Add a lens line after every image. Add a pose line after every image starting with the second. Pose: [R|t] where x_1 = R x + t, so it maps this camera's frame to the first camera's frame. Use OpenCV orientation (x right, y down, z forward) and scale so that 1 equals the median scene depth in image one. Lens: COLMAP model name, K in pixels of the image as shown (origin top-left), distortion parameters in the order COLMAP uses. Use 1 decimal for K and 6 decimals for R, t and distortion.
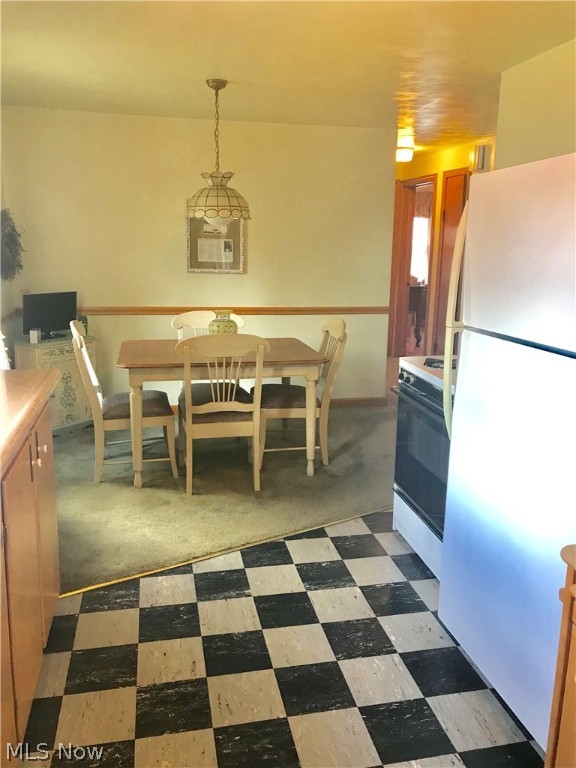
lens RADIAL K [[635.8, 0, 287.8], [0, 635.8, 382.9], [0, 0, 1]] dist [0.001084, 0.002426]
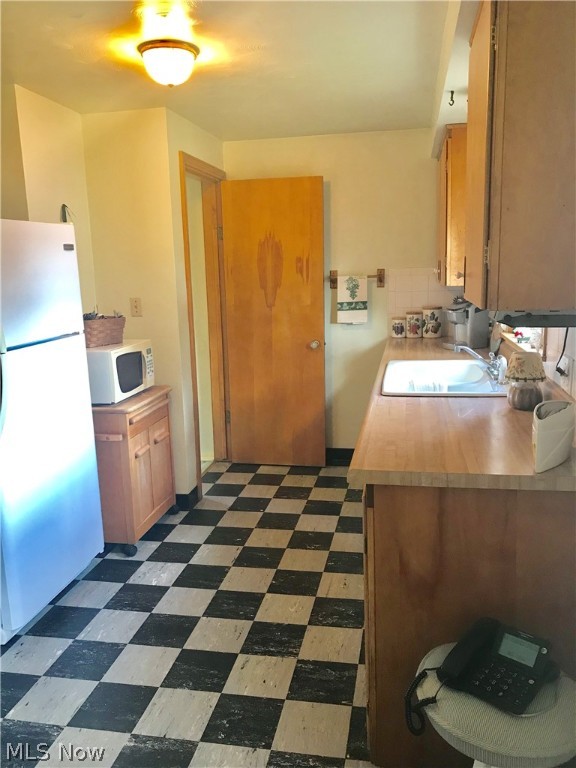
lens RADIAL K [[635.8, 0, 288.5], [0, 635.8, 384.4], [0, 0, 1]] dist [0.001084, 0.002426]
pose [[-0.921364, -0.066301, 0.383006, -0.594172], [0.090700, 0.921474, 0.377702, -0.393080], [-0.377972, 0.382740, -0.842999, 1.683837]]
